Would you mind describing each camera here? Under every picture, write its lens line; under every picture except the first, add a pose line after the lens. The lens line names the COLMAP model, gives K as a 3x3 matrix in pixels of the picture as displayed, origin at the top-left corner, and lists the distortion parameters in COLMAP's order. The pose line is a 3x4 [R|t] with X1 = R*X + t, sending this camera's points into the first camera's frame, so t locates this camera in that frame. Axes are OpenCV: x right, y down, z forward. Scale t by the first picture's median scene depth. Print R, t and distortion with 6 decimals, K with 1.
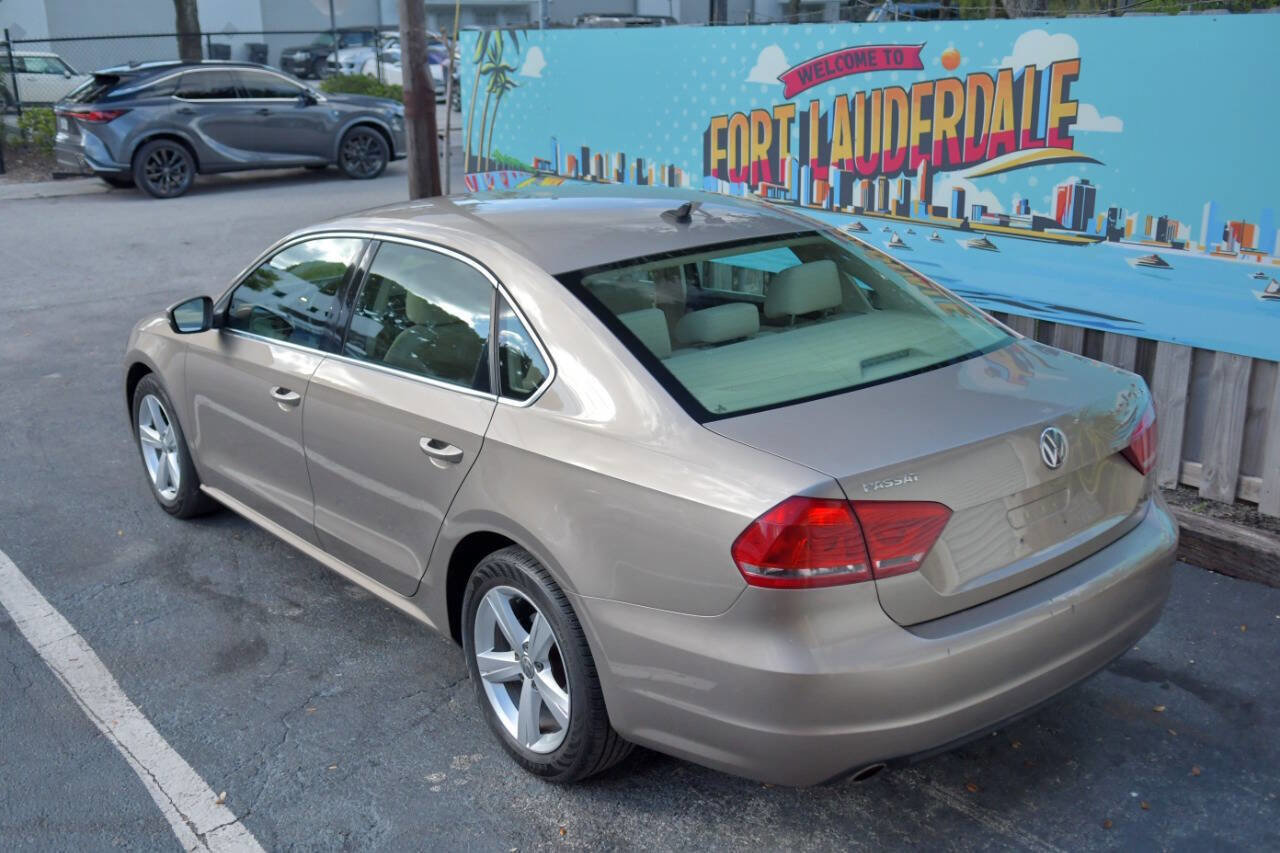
lens RADIAL K [[1312.3, 0, 637.1], [0, 1312.3, 422.8], [0, 0, 1]] dist [0.035795, 0.000000]
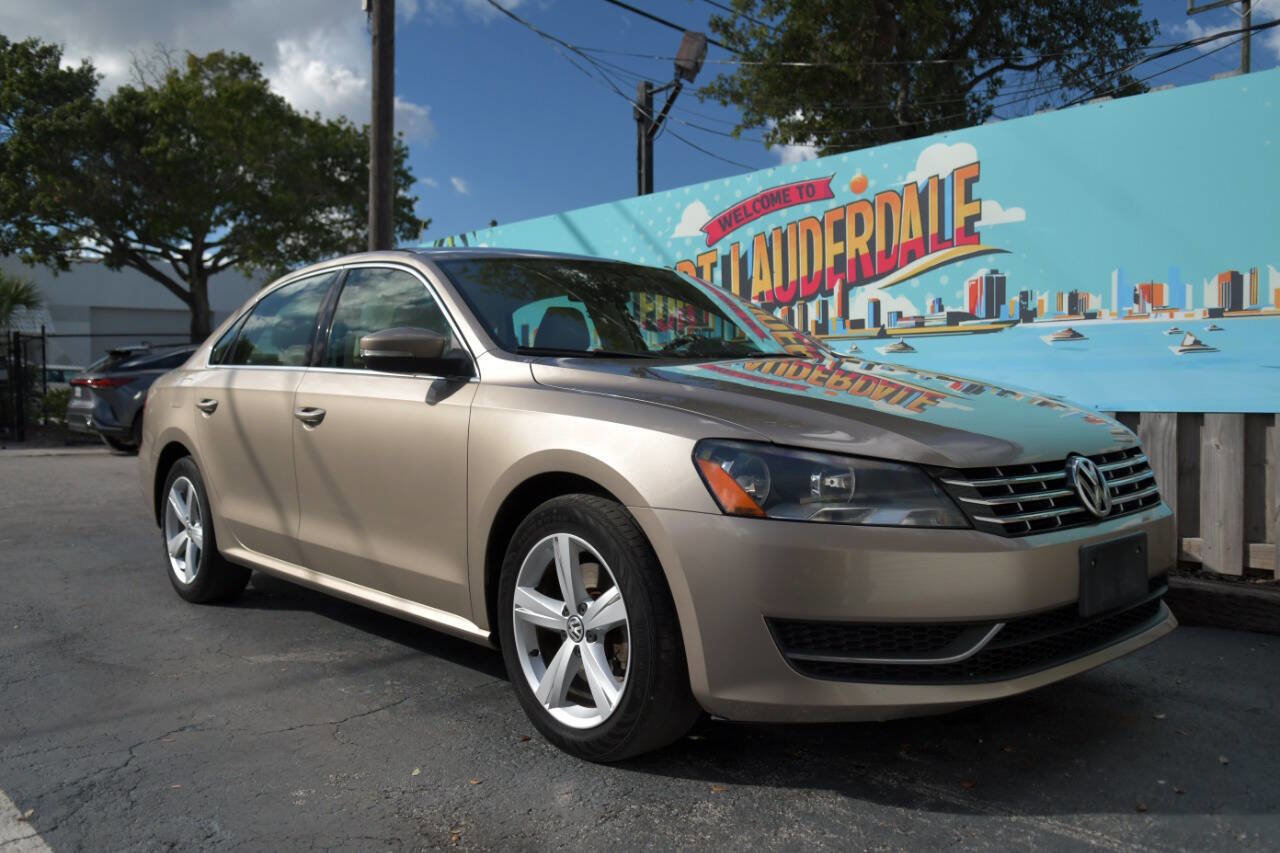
lens RADIAL K [[1097.8, 0, 636.3], [0, 1097.8, 417.6], [0, 0, 1]] dist [-0.013620, -0.013612]
pose [[0.998705, 0.004721, 0.050654, 0.009443], [0.008968, 0.963754, -0.266643, 0.148053], [-0.050077, 0.266752, 0.962463, 0.187910]]
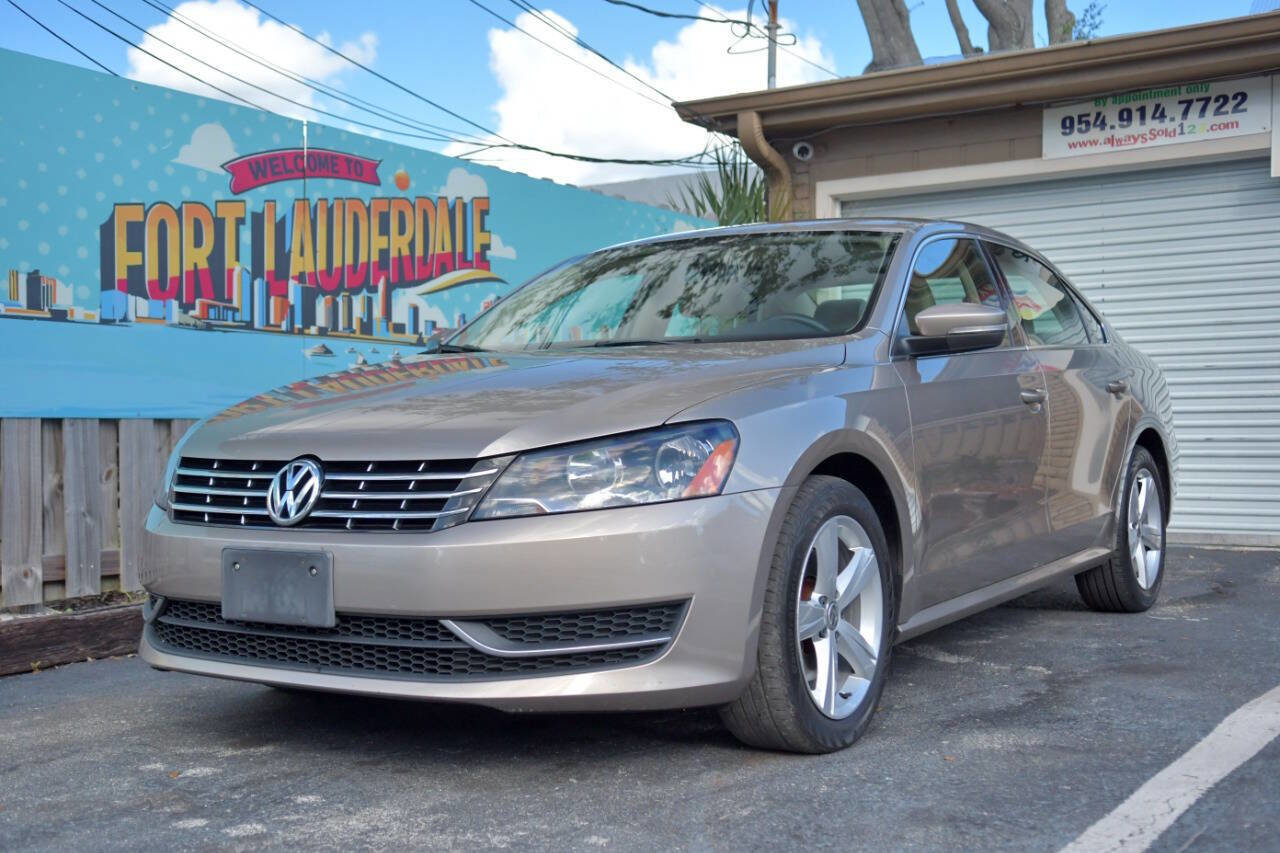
lens RADIAL K [[1483.8, 0, 643.7], [0, 1483.8, 429.6], [0, 0, 1]] dist [0.066825, 0.000000]
pose [[-0.320845, 0.008947, 0.947089, -0.908735], [0.274014, 0.958070, 0.083777, -0.134077], [-0.906628, 0.286395, -0.309843, 1.231858]]
